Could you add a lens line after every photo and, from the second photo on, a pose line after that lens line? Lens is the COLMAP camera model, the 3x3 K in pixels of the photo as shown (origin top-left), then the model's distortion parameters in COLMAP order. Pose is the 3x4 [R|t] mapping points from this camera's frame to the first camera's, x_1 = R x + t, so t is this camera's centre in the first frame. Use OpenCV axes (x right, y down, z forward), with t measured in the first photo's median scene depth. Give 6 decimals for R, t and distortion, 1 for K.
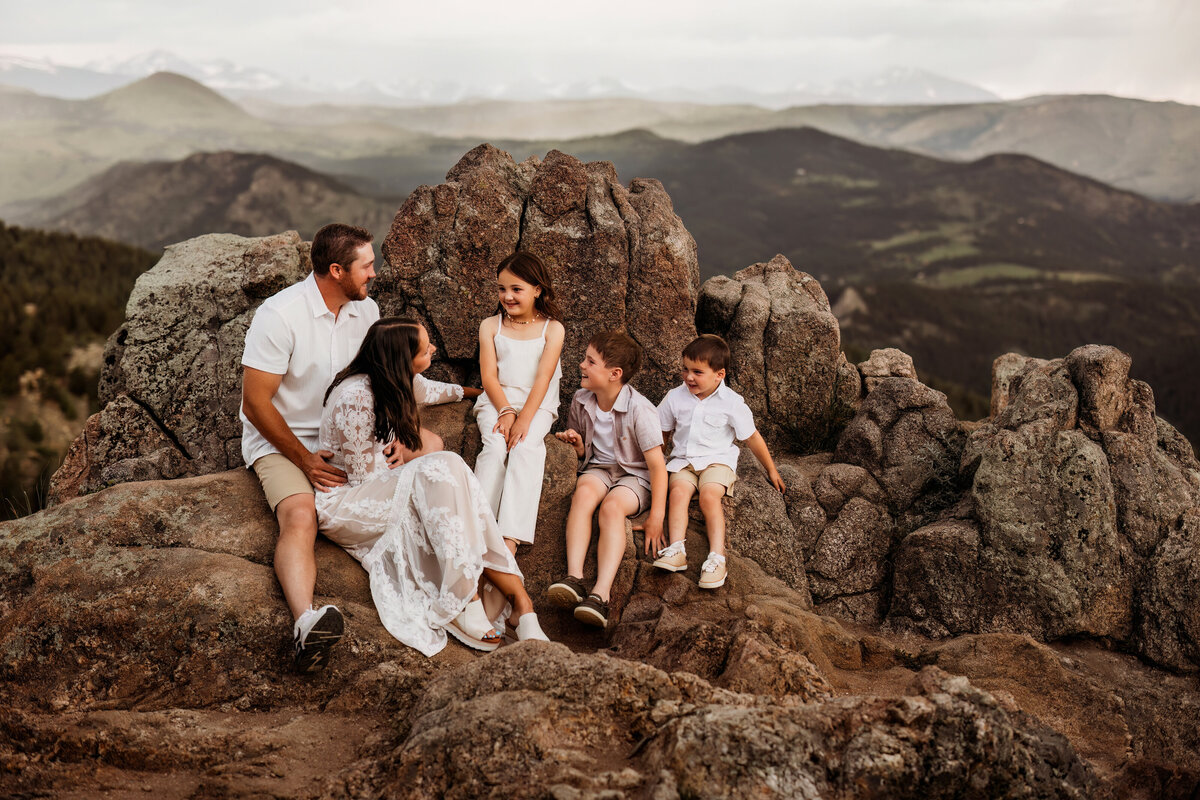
lens RADIAL K [[1716.6, 0, 599.3], [0, 1716.6, 399.6], [0, 0, 1]] dist [0.017330, 0.000000]
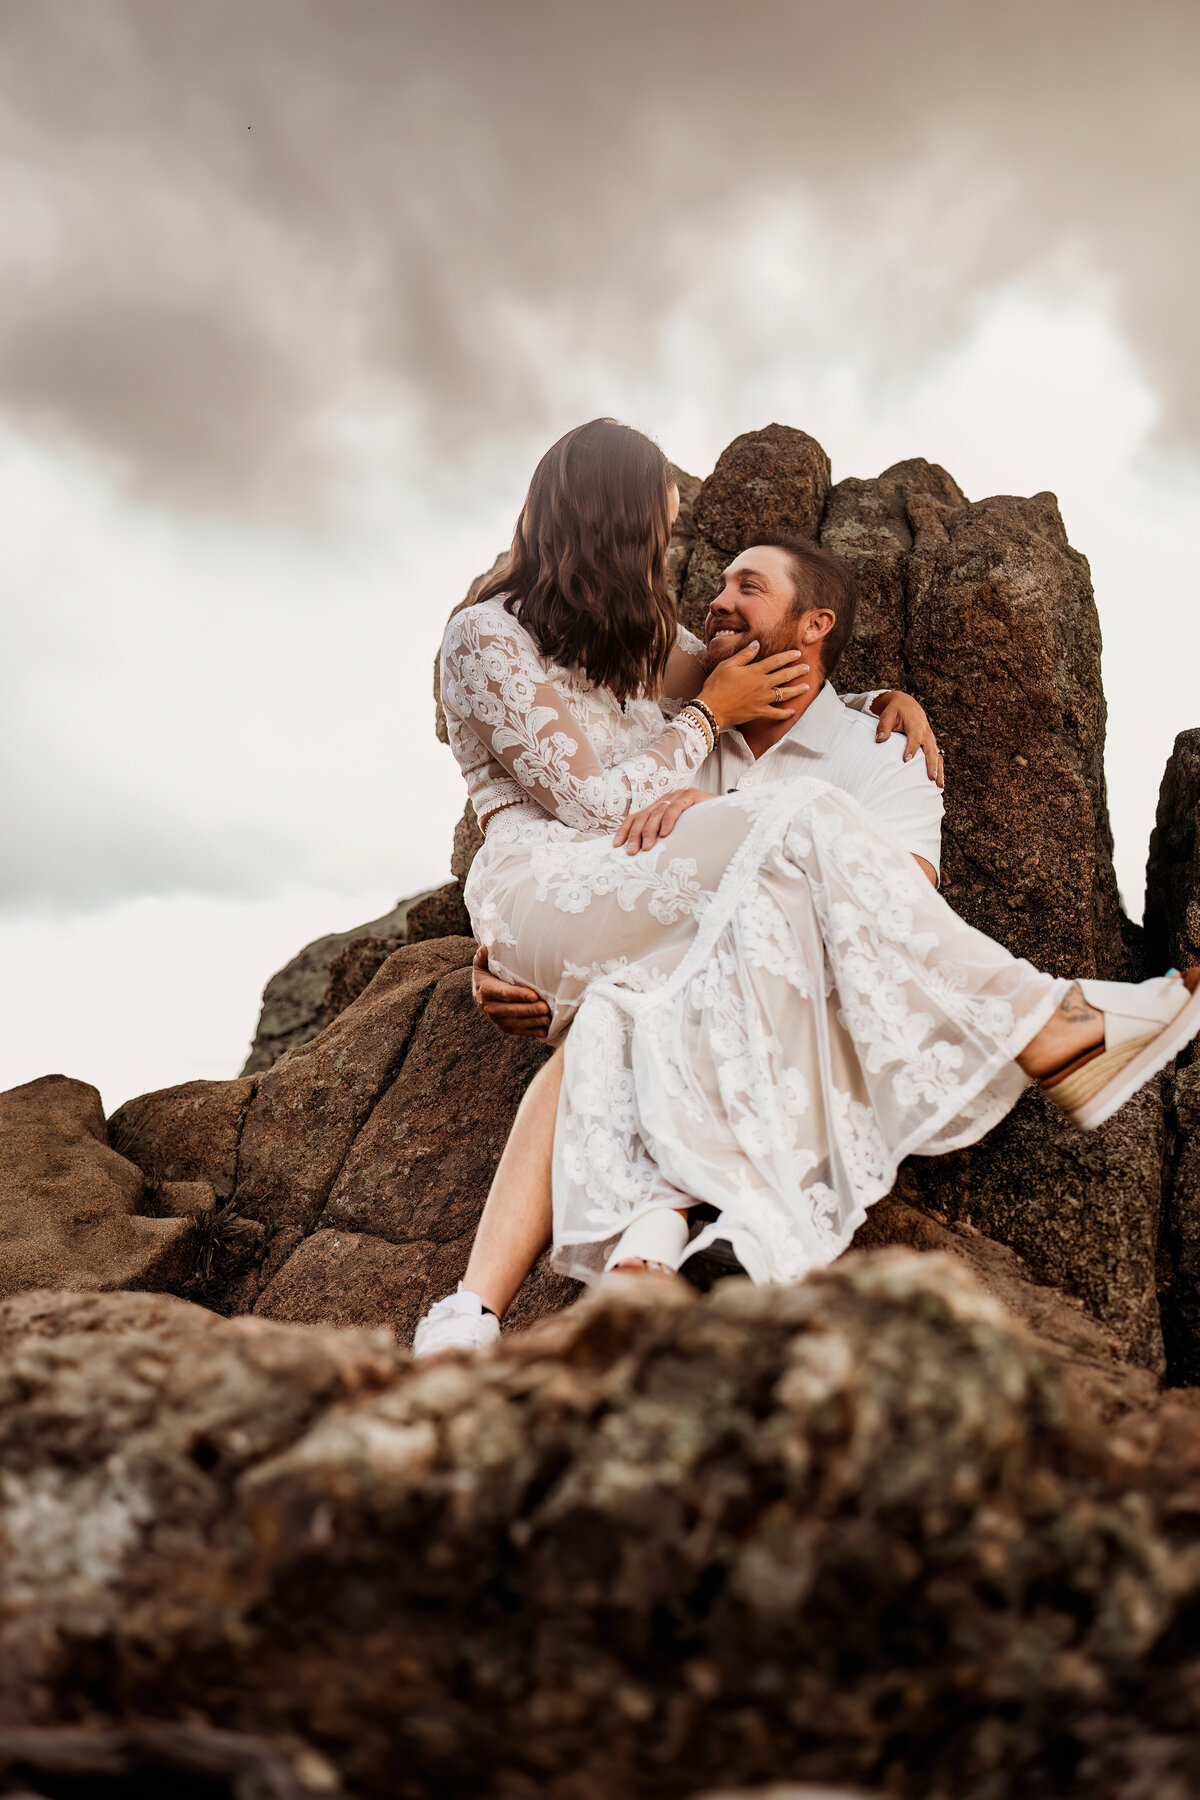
lens RADIAL K [[2574.9, 0, 600.4], [0, 2574.9, 901.0], [0, 0, 1]] dist [0.017330, 0.000000]
pose [[0.848351, -0.098819, -0.520131, 0.276164], [-0.056461, 0.959937, -0.274467, 0.160882], [0.526416, 0.262212, 0.808784, 0.466514]]
